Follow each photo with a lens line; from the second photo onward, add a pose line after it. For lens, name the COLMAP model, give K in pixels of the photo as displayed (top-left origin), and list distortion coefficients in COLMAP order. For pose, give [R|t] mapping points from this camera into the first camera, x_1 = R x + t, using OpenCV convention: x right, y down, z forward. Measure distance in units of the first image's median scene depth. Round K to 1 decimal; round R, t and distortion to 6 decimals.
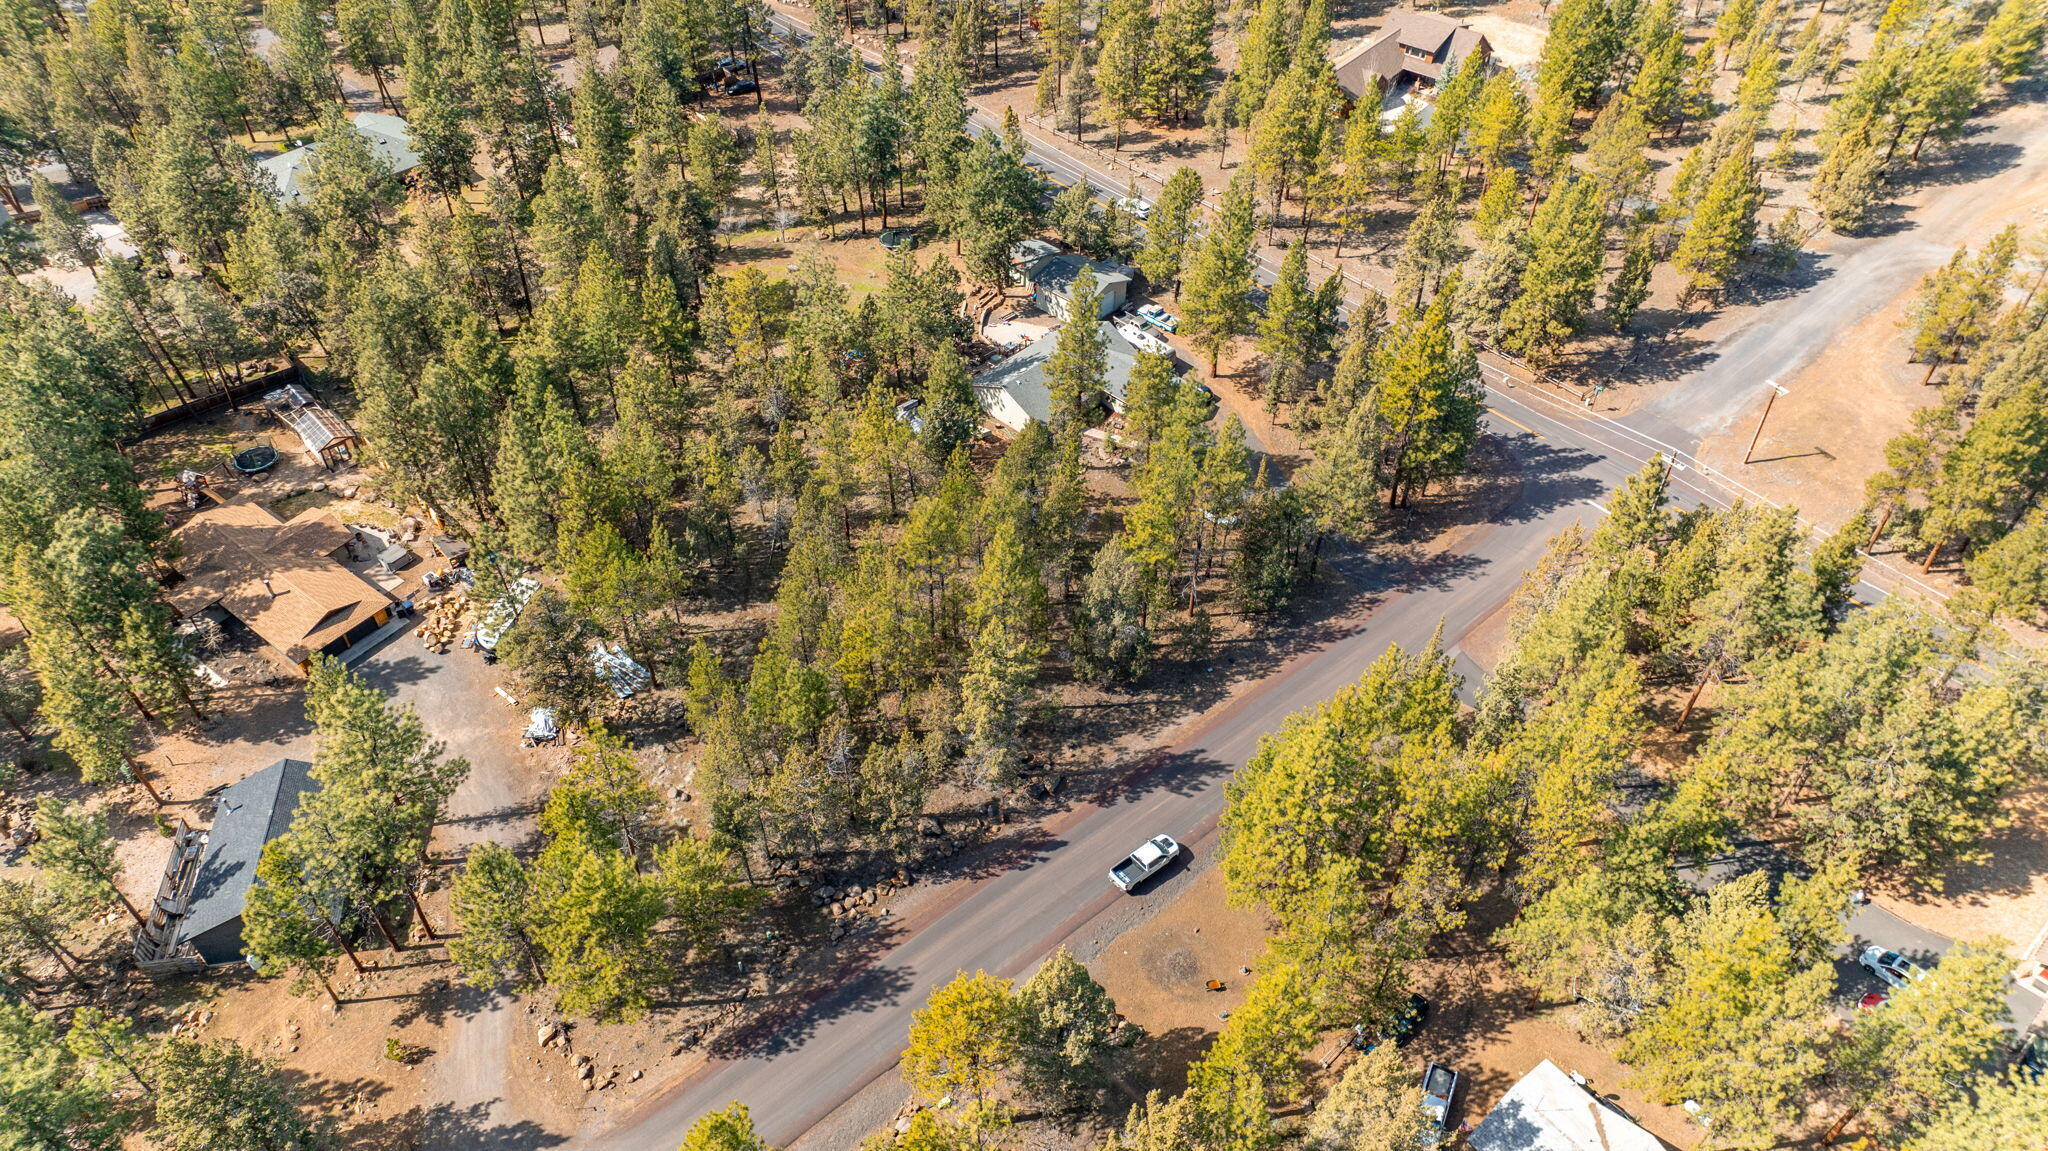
lens RADIAL K [[1451.1, 0, 1020.1], [0, 1451.1, 578.6], [0, 0, 1]] dist [-0.022655, 0.021859]
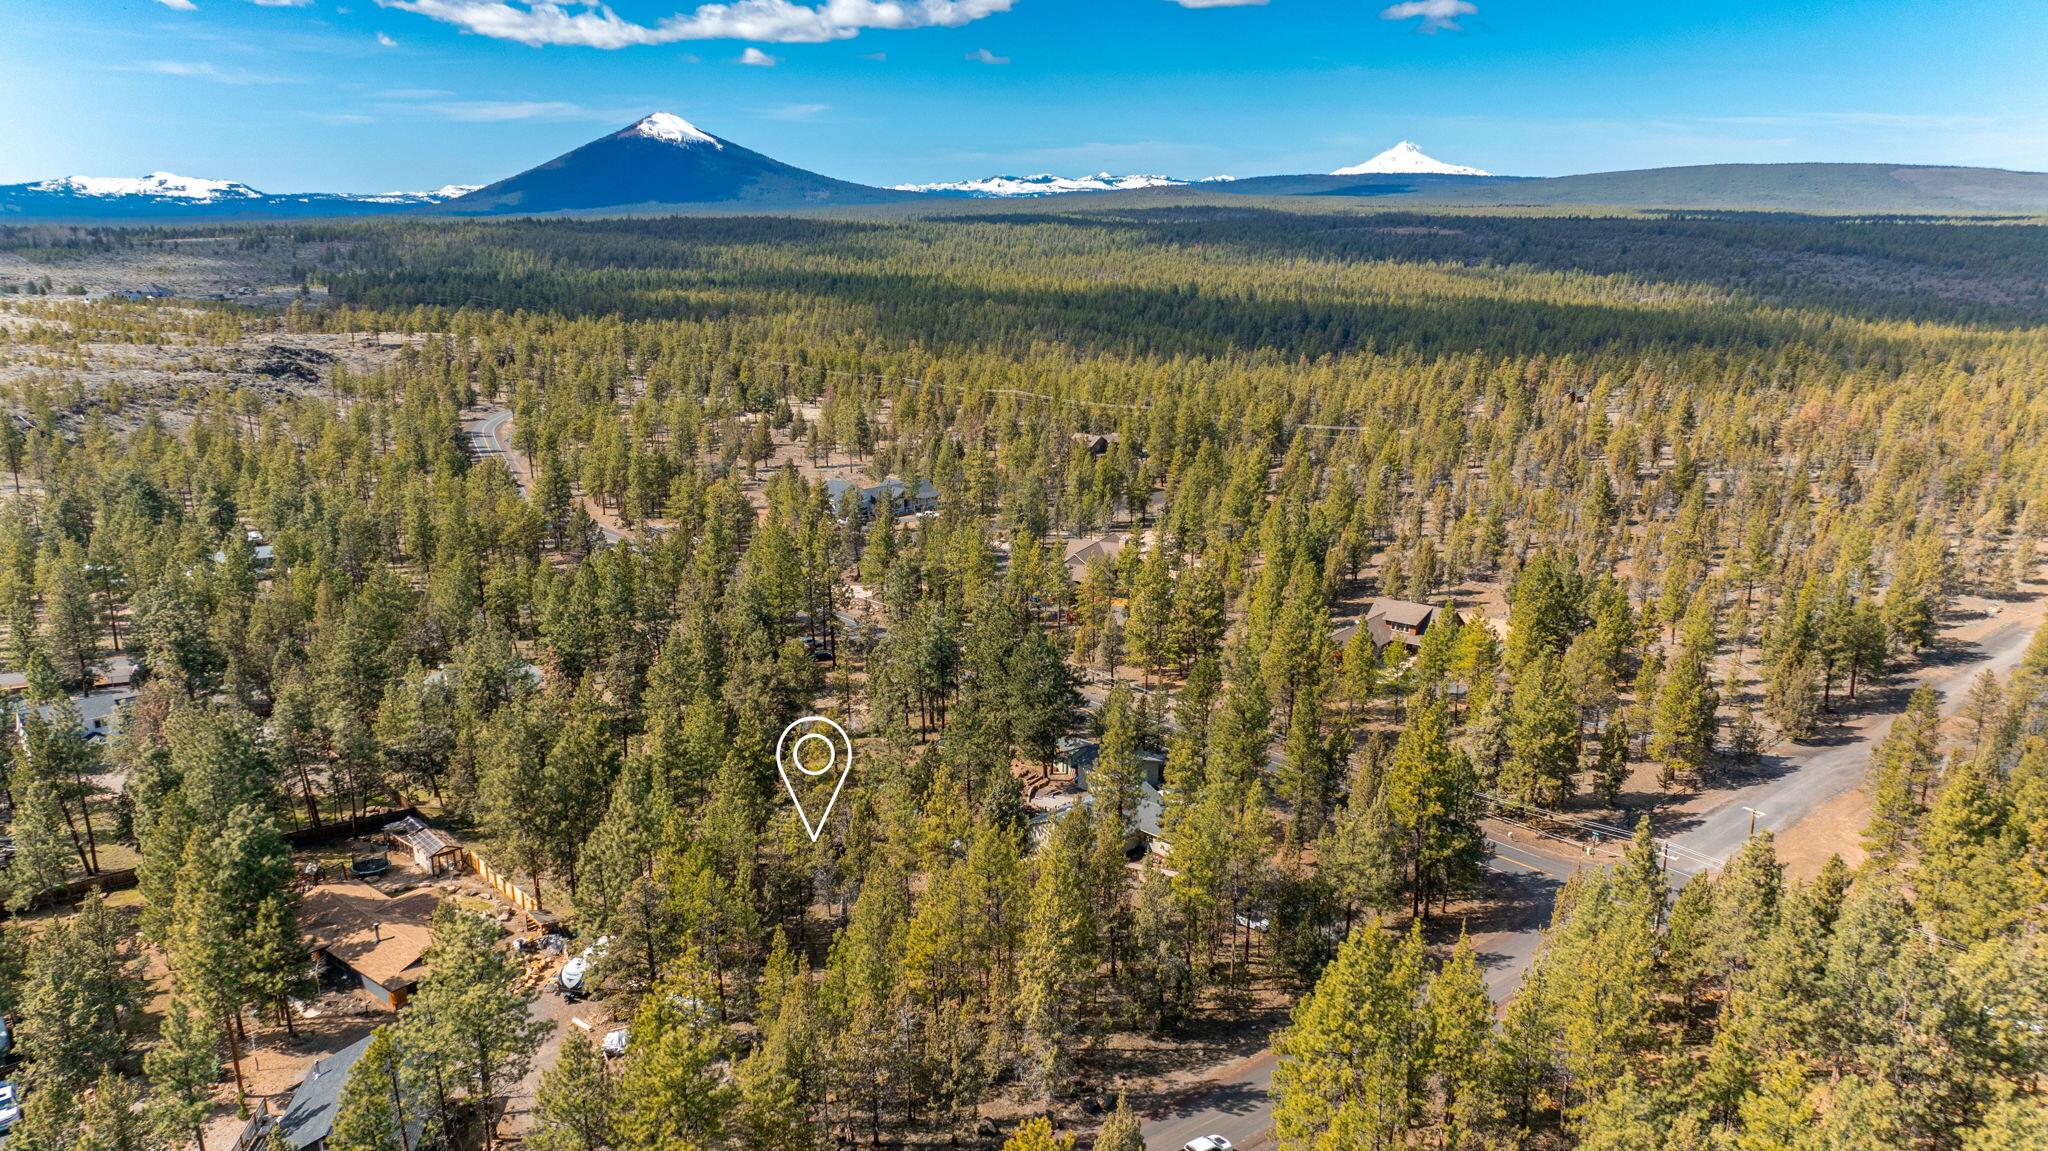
lens RADIAL K [[1451.1, 0, 1022.5], [0, 1451.1, 573.3], [0, 0, 1]] dist [-0.022655, 0.021859]
pose [[0.999849, -0.000976, -0.017378, -0.015656], [-0.007707, 0.870394, -0.492295, 0.282880], [0.015606, 0.492354, 0.870255, -0.063173]]
